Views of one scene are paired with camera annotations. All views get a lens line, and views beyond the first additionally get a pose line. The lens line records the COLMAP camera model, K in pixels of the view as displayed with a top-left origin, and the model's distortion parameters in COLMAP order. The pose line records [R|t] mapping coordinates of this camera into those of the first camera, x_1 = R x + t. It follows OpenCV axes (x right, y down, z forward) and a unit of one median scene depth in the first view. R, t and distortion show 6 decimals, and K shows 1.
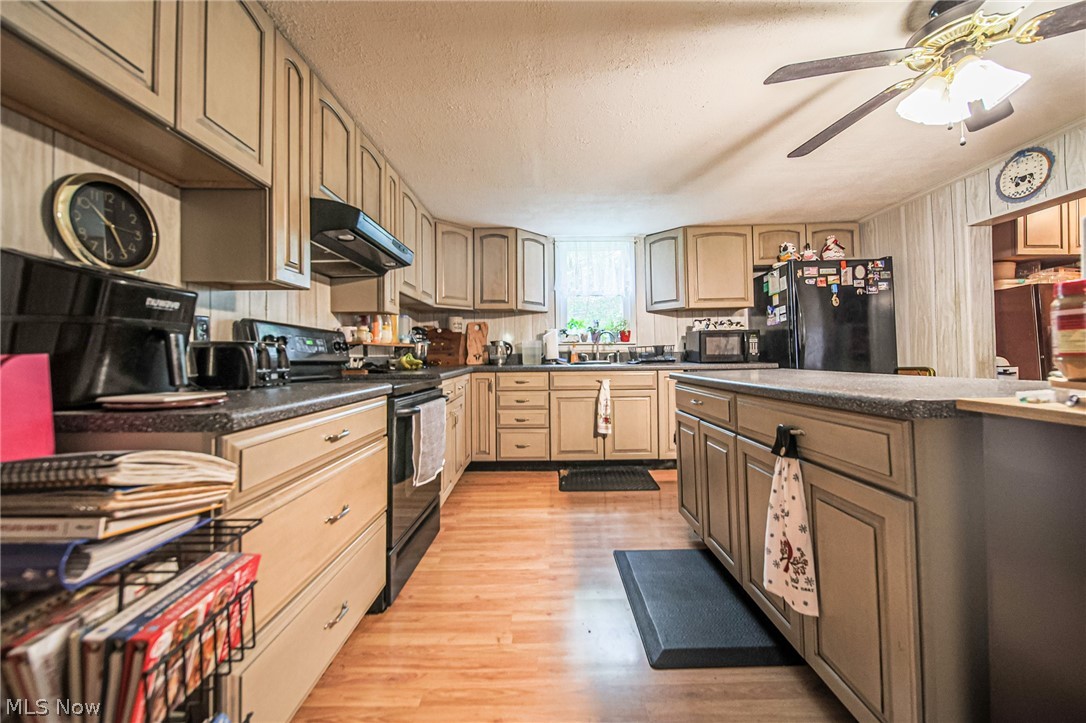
lens RADIAL K [[406.4, 0, 552.2], [0, 406.4, 353.5], [0, 0, 1]] dist [-0.000751, -0.000472]
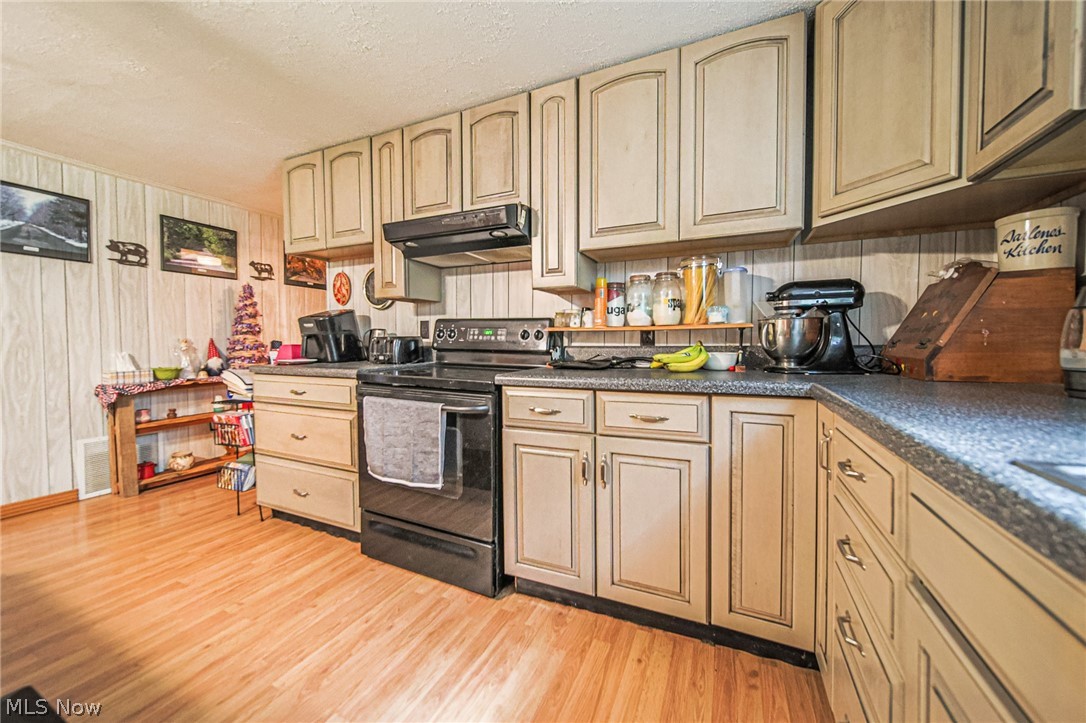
lens RADIAL K [[406.4, 0, 539.6], [0, 406.4, 352.4], [0, 0, 1]] dist [-0.000751, -0.000472]
pose [[-0.438490, 0.037326, -0.897961, 0.187366], [0.010320, 0.999280, 0.036498, -0.007123], [0.898677, 0.006736, -0.438560, 0.864012]]
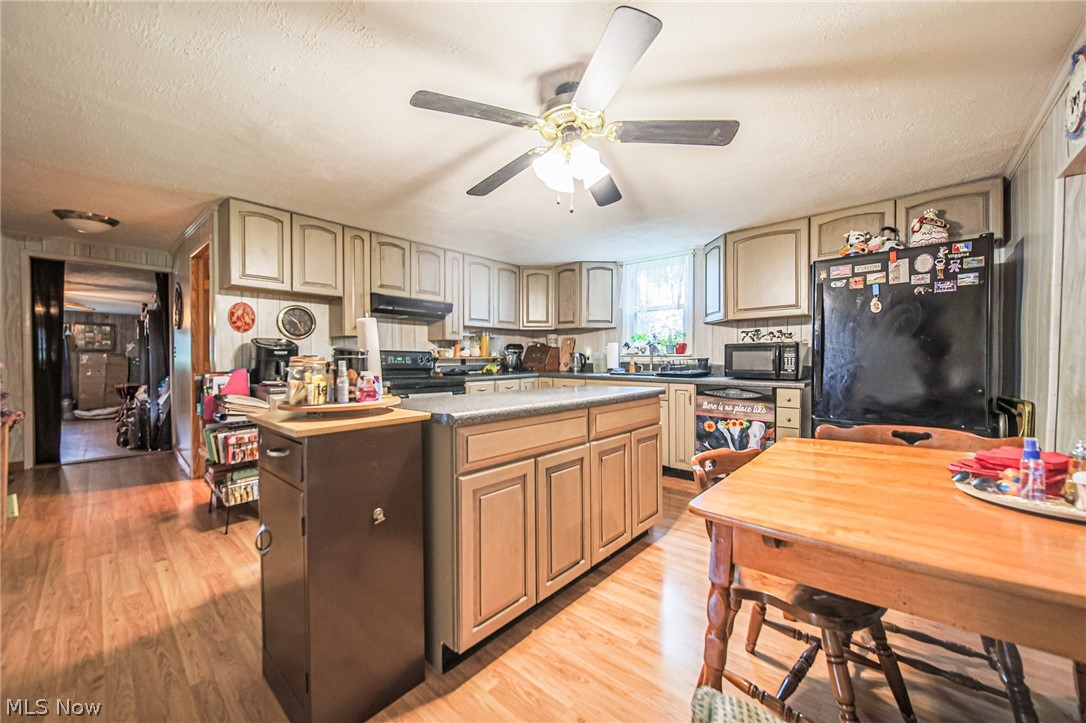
lens RADIAL K [[406.4, 0, 548.2], [0, 406.4, 362.9], [0, 0, 1]] dist [-0.000751, -0.000472]
pose [[0.744875, 0.022162, -0.666835, 0.668635], [-0.005346, 0.999614, 0.027250, -0.035040], [0.667182, -0.016733, 0.744707, 0.010627]]
